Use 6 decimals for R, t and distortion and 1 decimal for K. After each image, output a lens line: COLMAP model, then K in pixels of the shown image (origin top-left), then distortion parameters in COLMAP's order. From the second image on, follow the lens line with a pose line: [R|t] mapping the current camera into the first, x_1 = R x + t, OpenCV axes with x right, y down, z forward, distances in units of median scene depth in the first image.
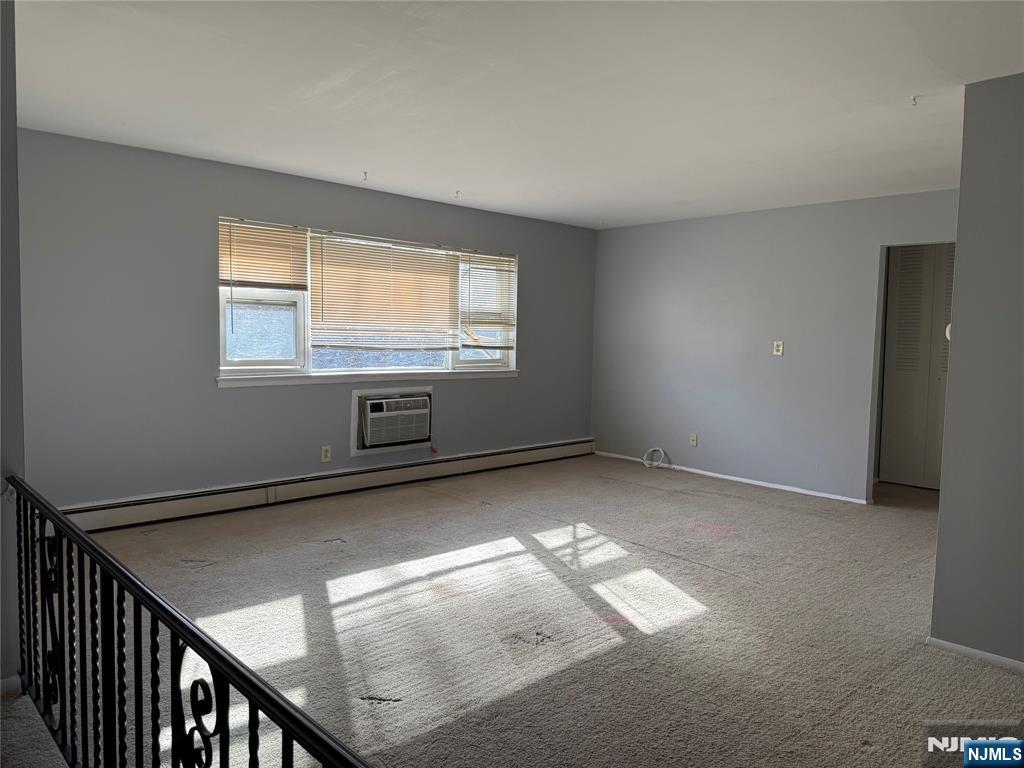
lens RADIAL K [[717.0, 0, 507.0], [0, 717.0, 383.0], [0, 0, 1]] dist [0.126718, -0.219724]
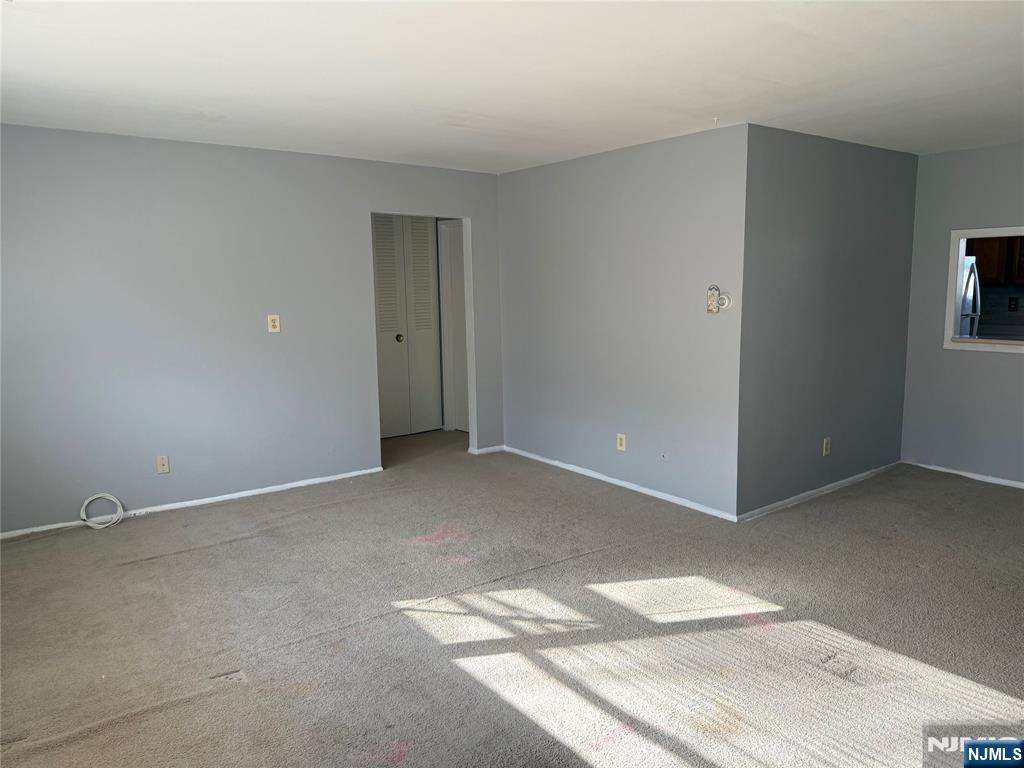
lens RADIAL K [[717.0, 0, 507.0], [0, 717.0, 383.0], [0, 0, 1]] dist [0.126718, -0.219724]
pose [[0.101363, -0.163169, 0.981377, -0.593095], [0.084803, 0.984285, 0.154894, -0.121664], [-0.991229, 0.067523, 0.113607, 0.907931]]
